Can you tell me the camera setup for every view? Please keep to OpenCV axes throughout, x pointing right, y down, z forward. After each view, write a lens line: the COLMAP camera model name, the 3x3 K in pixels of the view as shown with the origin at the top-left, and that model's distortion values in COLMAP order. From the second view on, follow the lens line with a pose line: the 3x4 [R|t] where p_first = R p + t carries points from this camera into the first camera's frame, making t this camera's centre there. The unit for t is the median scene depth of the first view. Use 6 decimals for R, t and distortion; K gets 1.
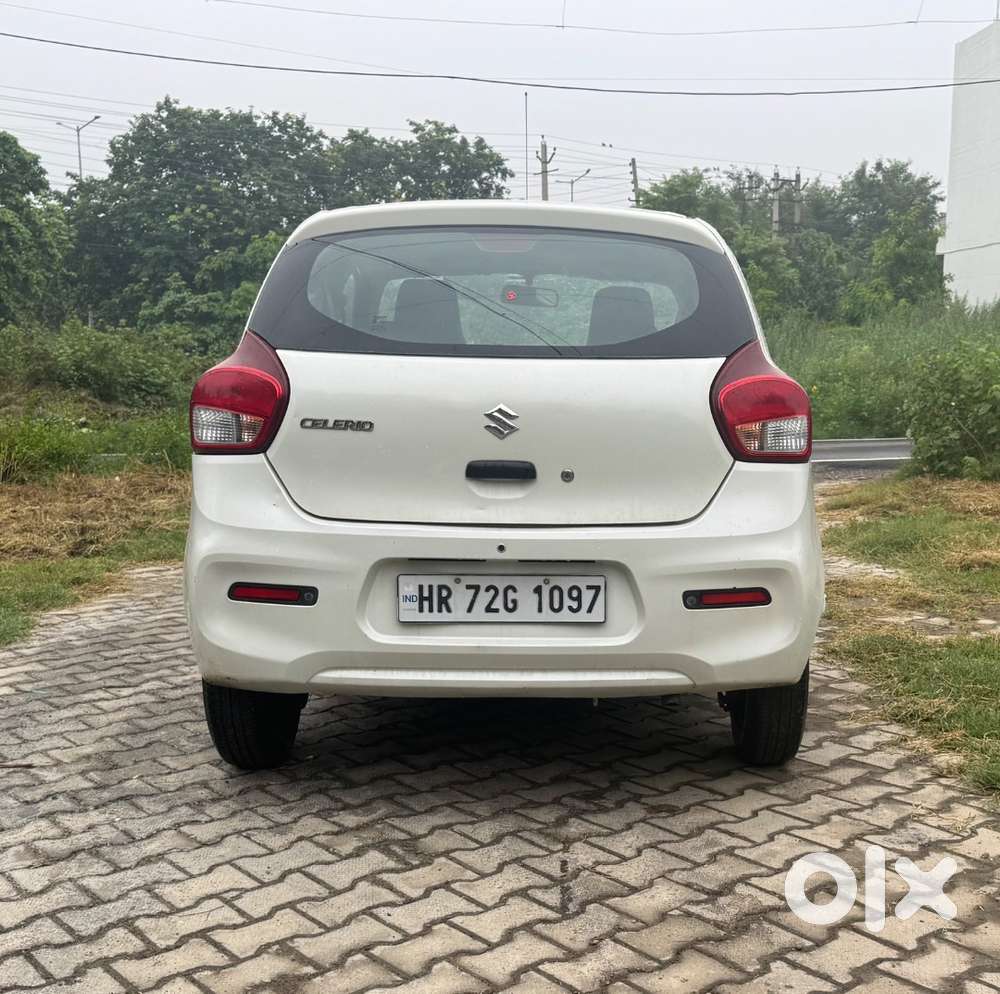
lens RADIAL K [[1358.2, 0, 587.4], [0, 1358.2, 631.2], [0, 0, 1]] dist [0.035041, 0.000000]
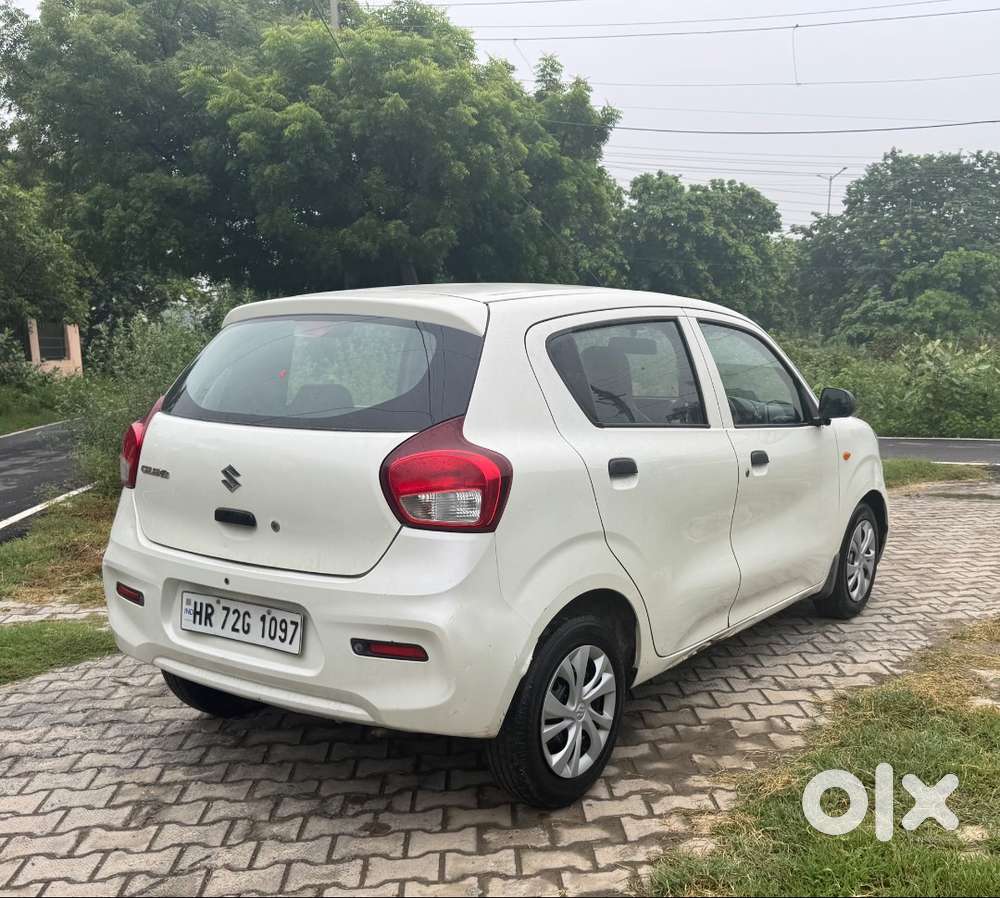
lens RADIAL K [[1073.0, 0, 585.8], [0, 1073.0, 514.7], [0, 0, 1]] dist [0.021871, 0.000000]
pose [[0.824363, 0.088719, -0.559066, 0.696187], [-0.111385, 0.993756, -0.006541, -0.142347], [0.554995, 0.067664, 0.829097, 0.367268]]
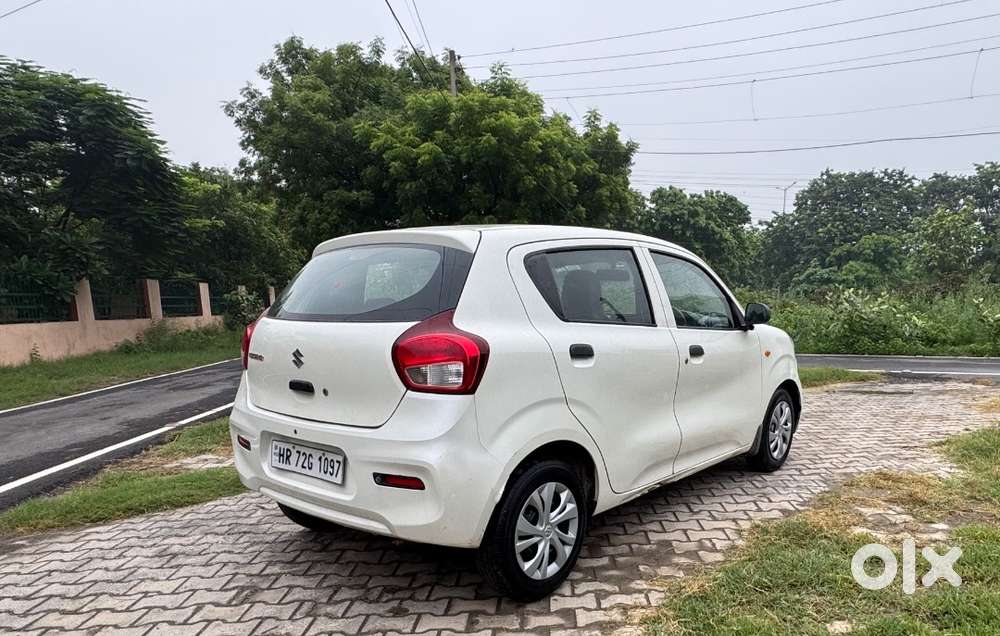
lens RADIAL K [[699.4, 0, 566.0], [0, 699.4, 404.0], [0, 0, 1]] dist [-0.048930, 0.052216]
pose [[0.772853, 0.083891, -0.629015, 0.707225], [-0.115394, 0.993276, -0.009310, -0.120832], [0.624005, 0.079780, 0.777337, 0.513679]]
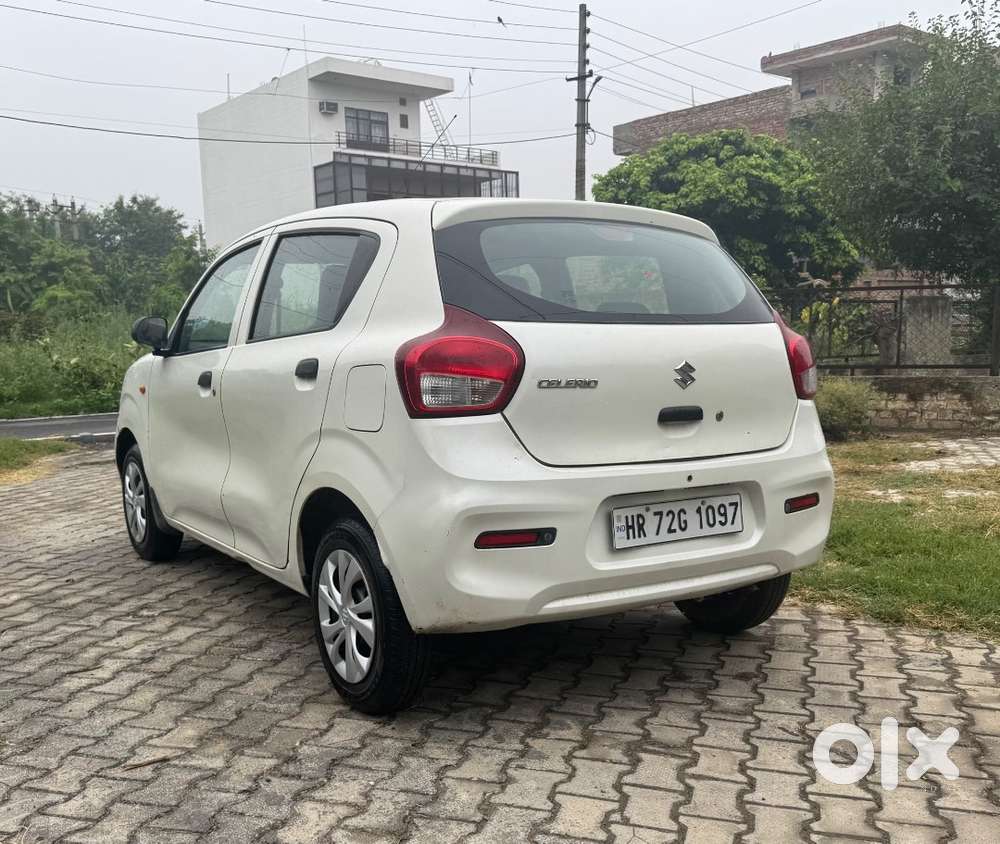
lens RADIAL K [[1033.3, 0, 497.2], [0, 1033.3, 471.1], [0, 0, 1]] dist [0.040387, 0.000000]
pose [[0.857804, -0.081936, 0.507405, -0.646553], [0.120713, 0.991715, -0.043930, -0.045470], [-0.499601, 0.098933, 0.860587, 0.282859]]
